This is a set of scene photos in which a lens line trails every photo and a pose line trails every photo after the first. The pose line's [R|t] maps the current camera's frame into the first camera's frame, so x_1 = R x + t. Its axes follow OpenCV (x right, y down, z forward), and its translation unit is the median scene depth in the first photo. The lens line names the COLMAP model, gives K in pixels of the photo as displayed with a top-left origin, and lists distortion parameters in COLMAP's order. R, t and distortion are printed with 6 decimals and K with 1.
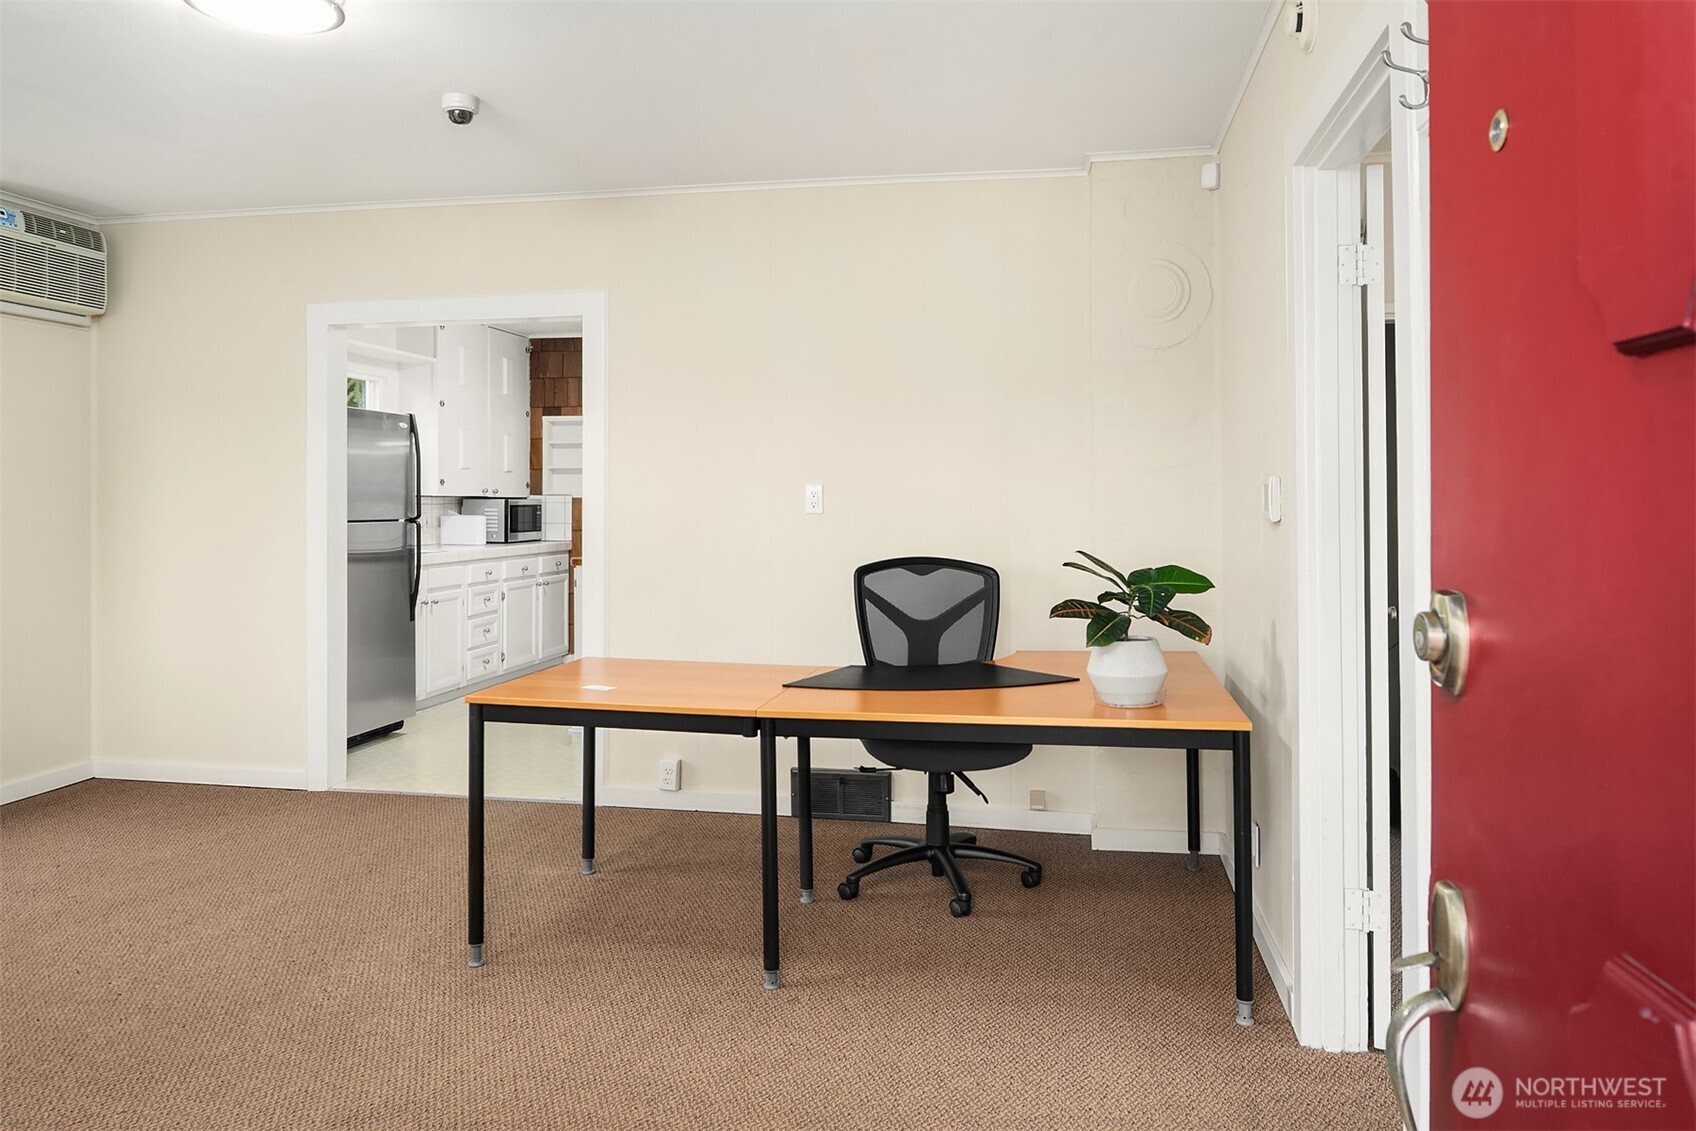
lens RADIAL K [[1169.4, 0, 846.6], [0, 1169.4, 479.1], [0, 0, 1]] dist [-0.004910, -0.006174]
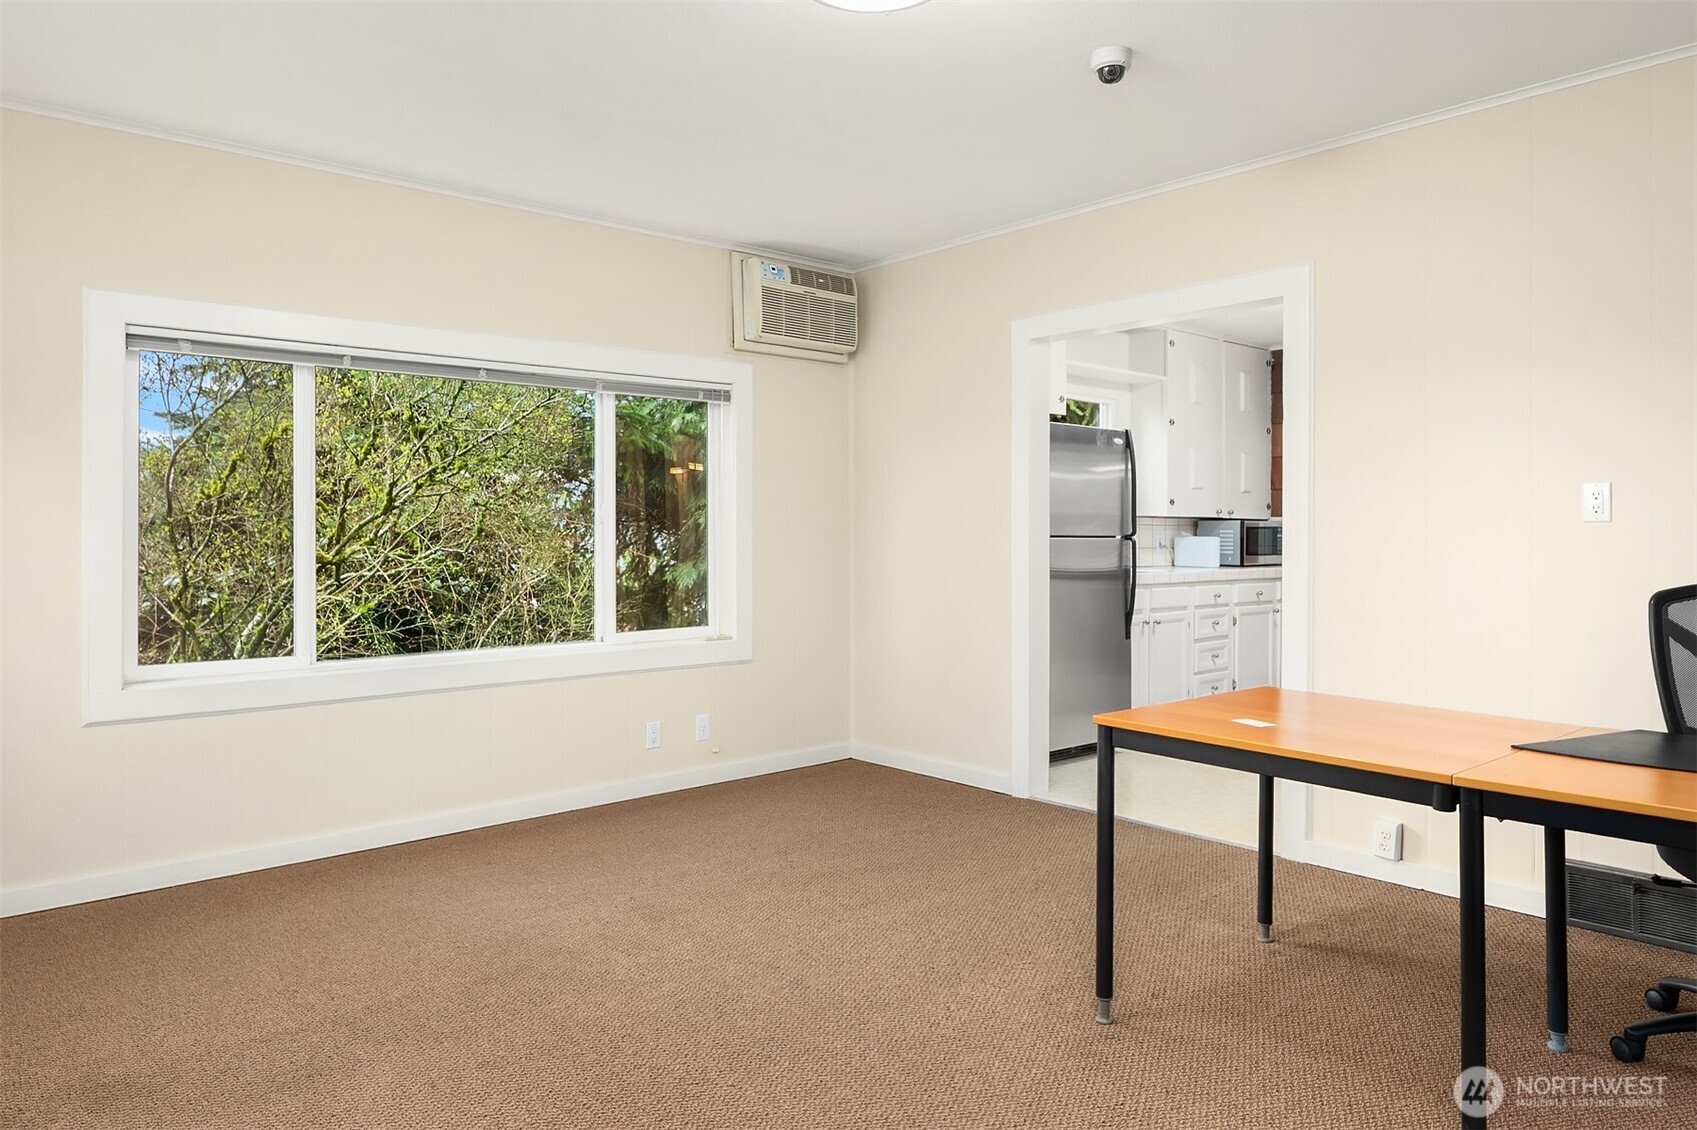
lens RADIAL K [[1128.5, 0, 856.2], [0, 1128.5, 538.6], [0, 0, 1]] dist [0.016274, -0.020128]
pose [[0.795139, 0.005664, -0.606400, 0.030183], [0.007597, 0.999785, 0.019300, 0.020041], [0.606379, -0.019953, 0.794925, 0.128240]]
